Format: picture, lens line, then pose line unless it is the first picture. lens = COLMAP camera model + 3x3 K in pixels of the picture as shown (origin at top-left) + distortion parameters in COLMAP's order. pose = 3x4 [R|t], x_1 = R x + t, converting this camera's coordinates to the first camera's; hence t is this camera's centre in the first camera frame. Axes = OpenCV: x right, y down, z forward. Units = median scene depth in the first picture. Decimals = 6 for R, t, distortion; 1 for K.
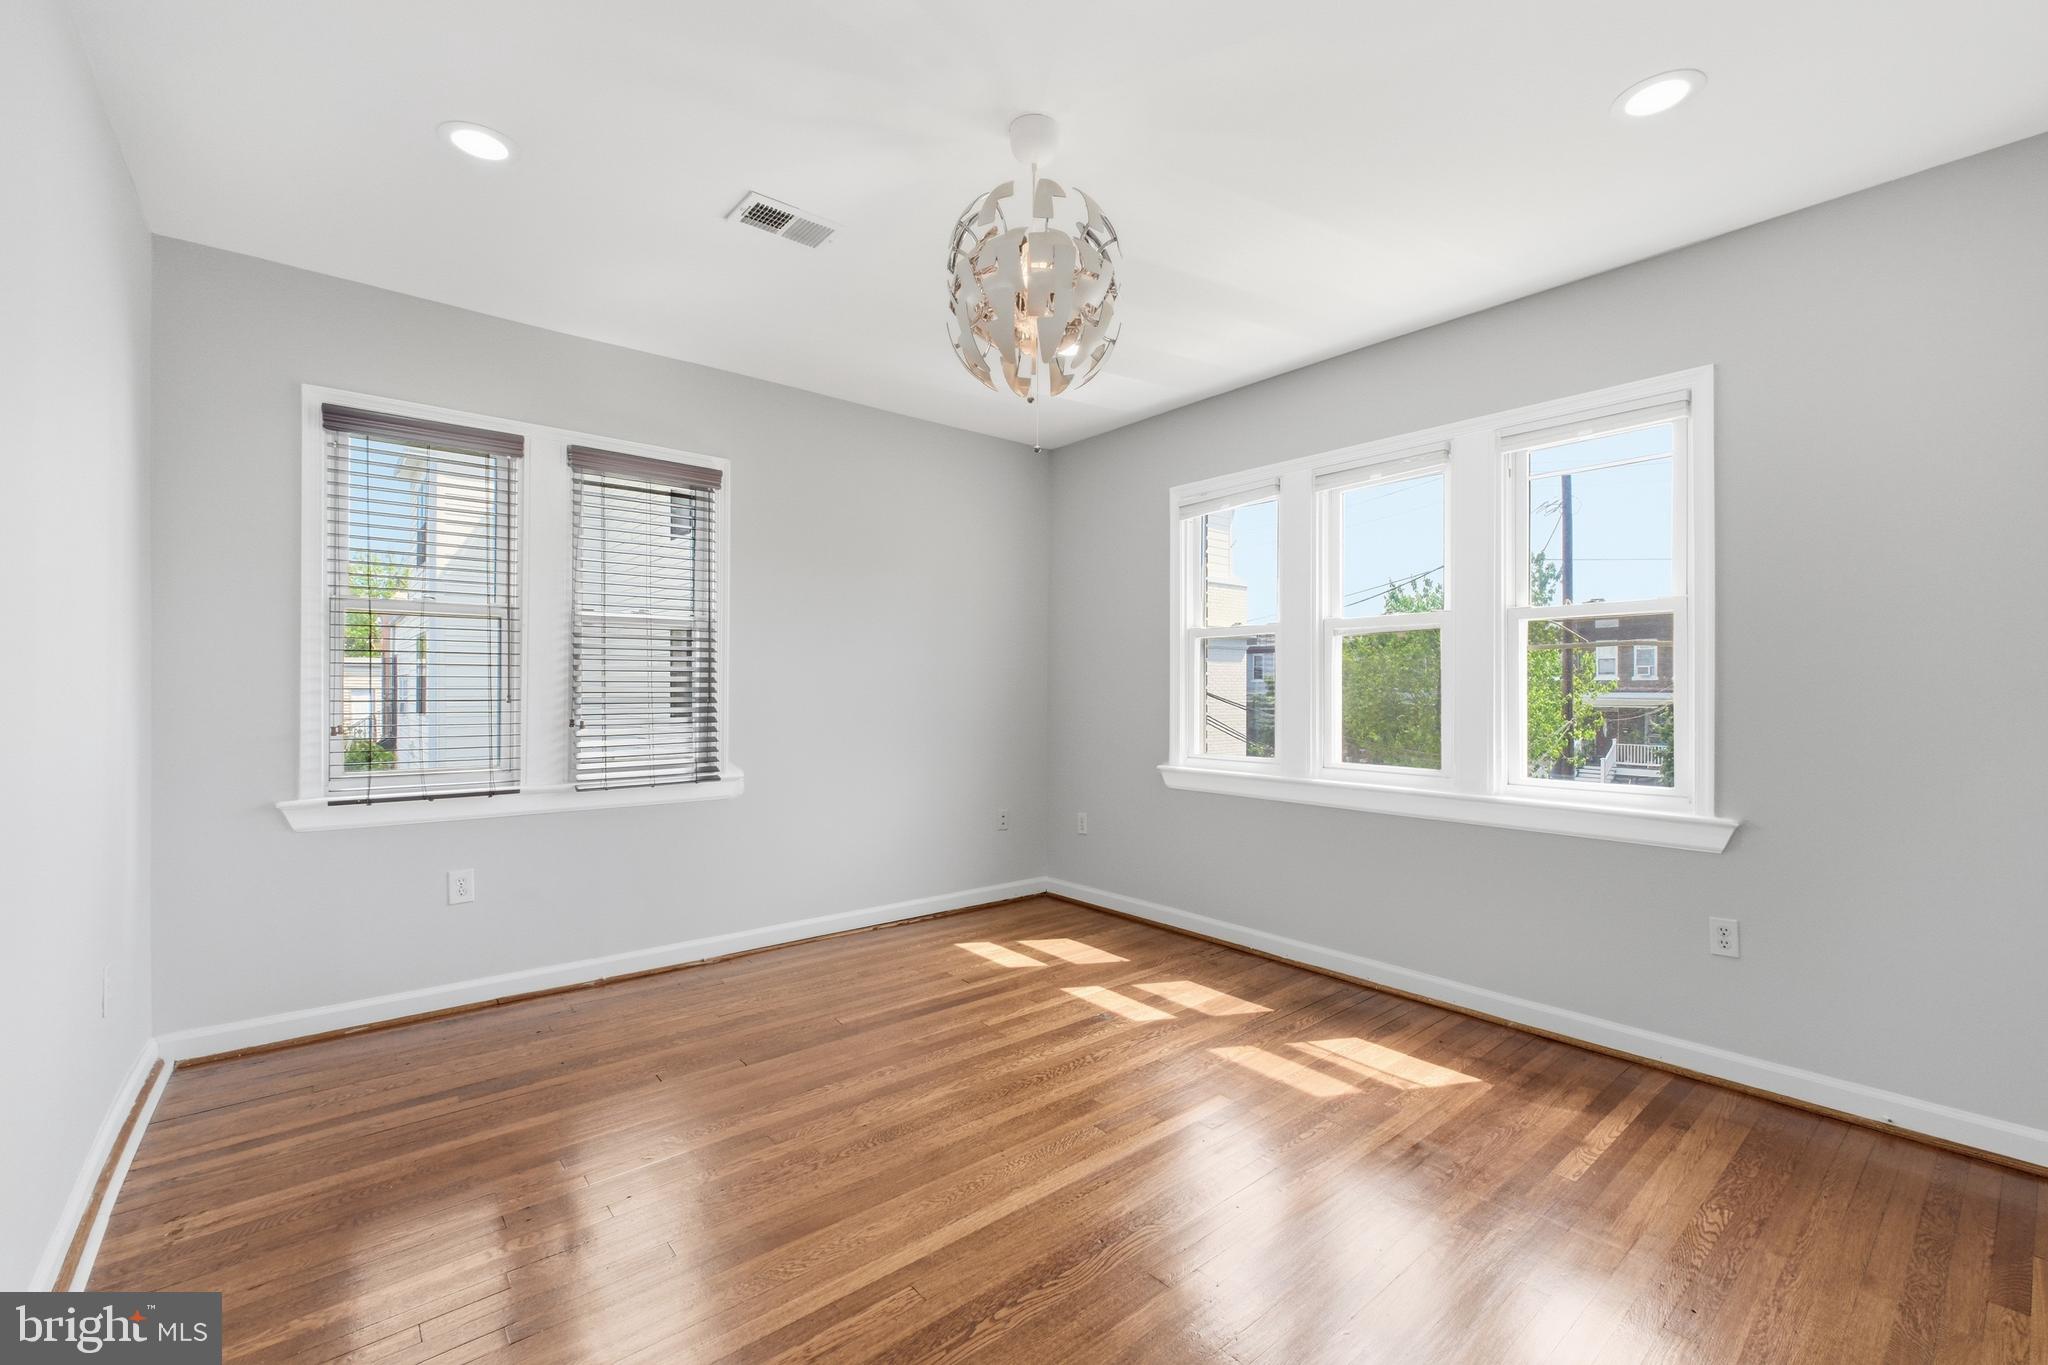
lens RADIAL K [[874.6, 0, 1037.8], [0, 874.6, 686.1], [0, 0, 1]] dist [-0.001178, 0.000600]
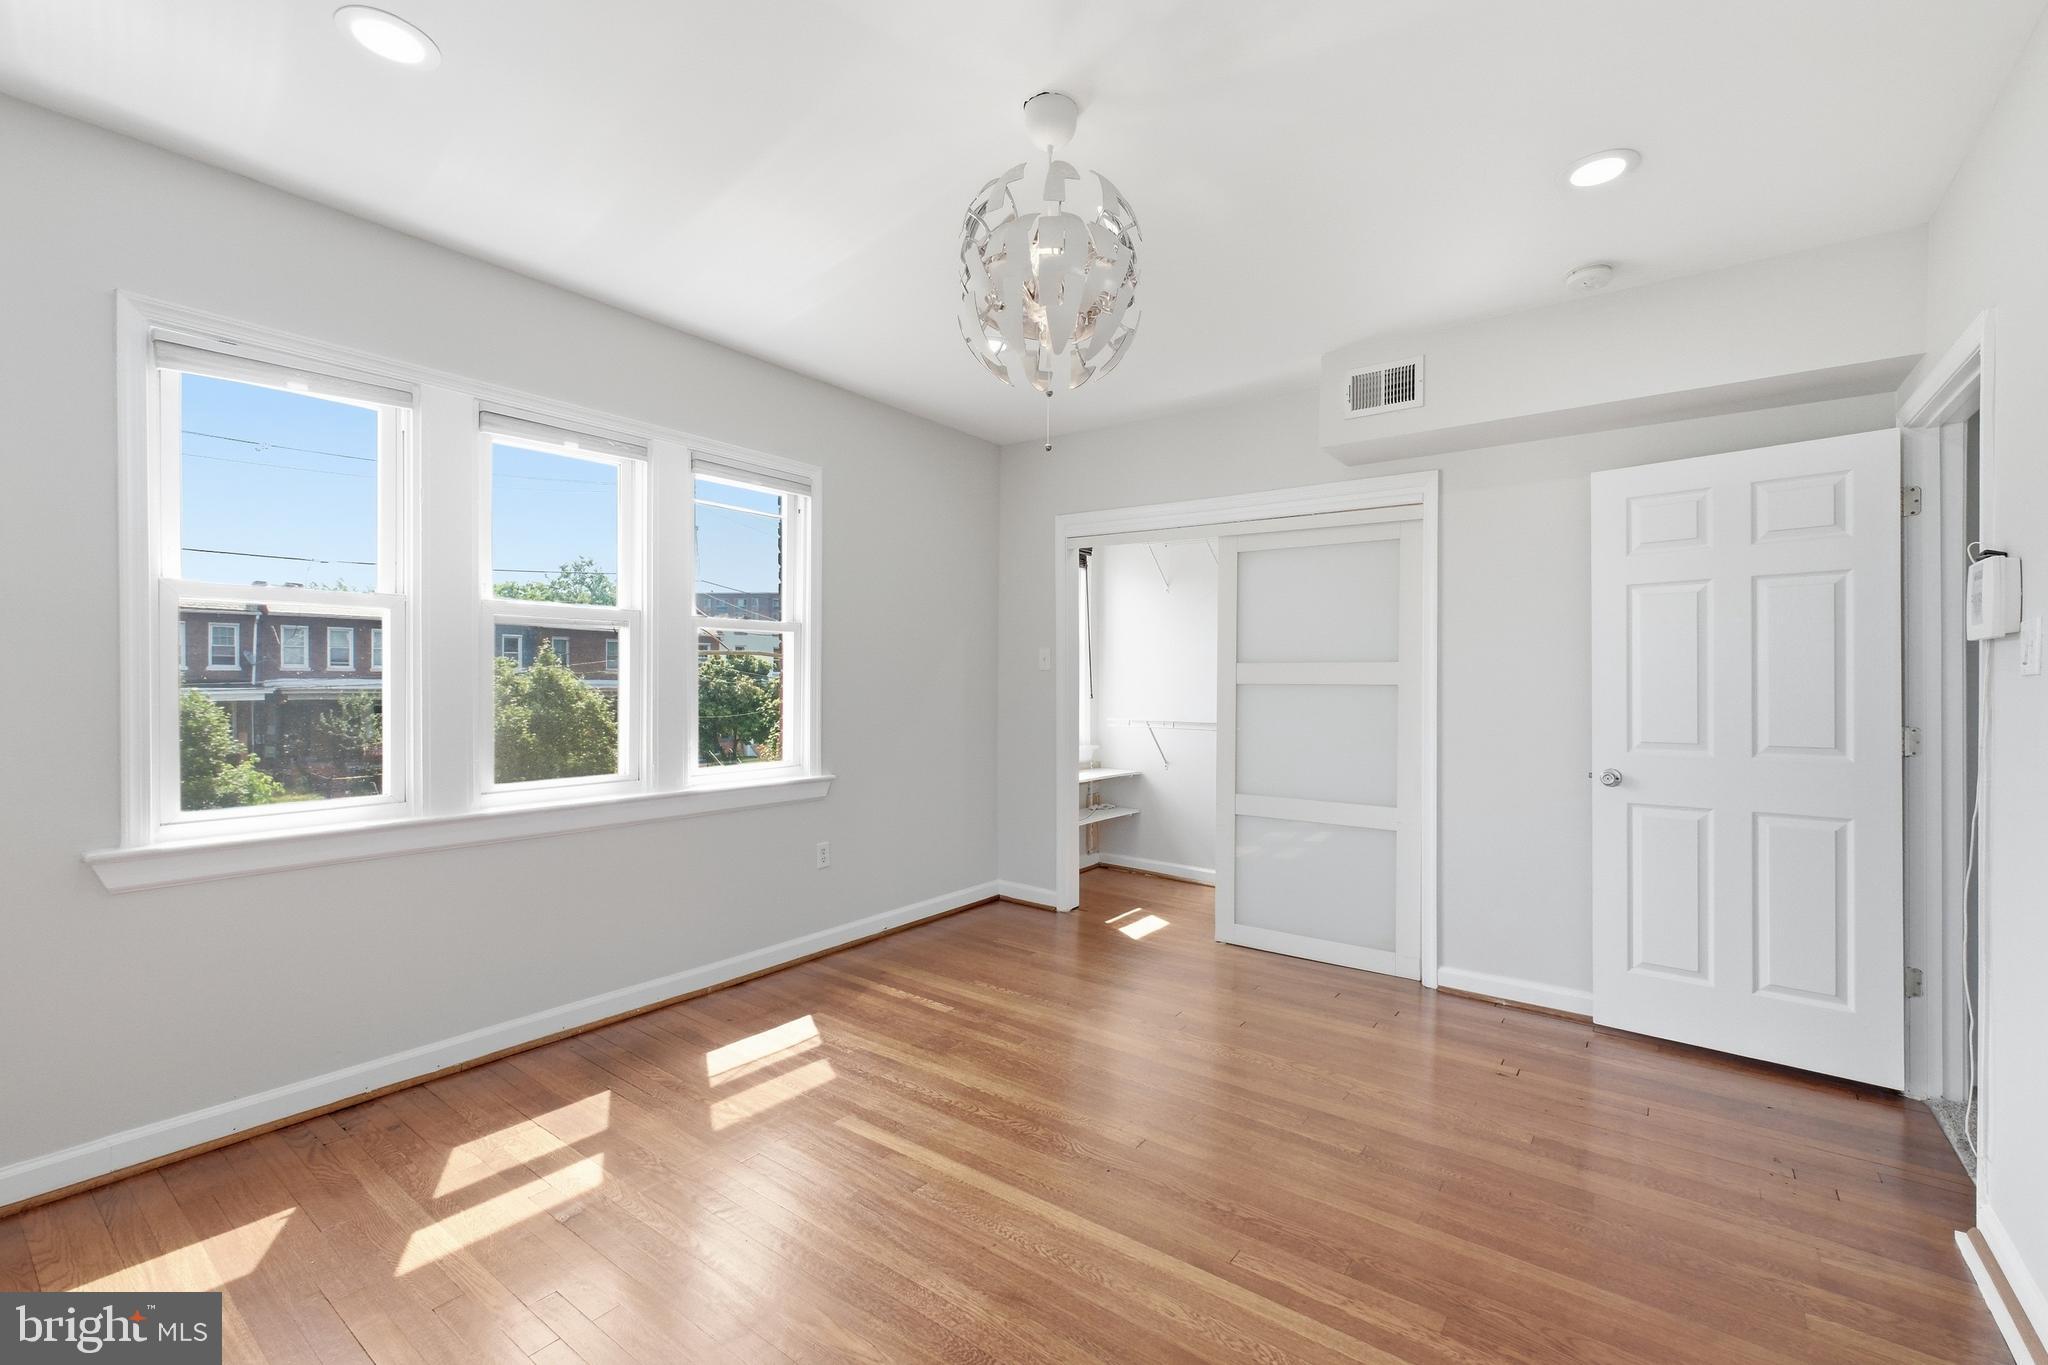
lens RADIAL K [[874.6, 0, 1043.2], [0, 874.6, 679.3], [0, 0, 1]] dist [-0.001178, 0.000600]
pose [[-0.240164, 0.005185, 0.970718, -0.702103], [0.000920, 0.999987, -0.005113, -0.003450], [-0.970732, -0.000334, -0.240166, 0.928560]]
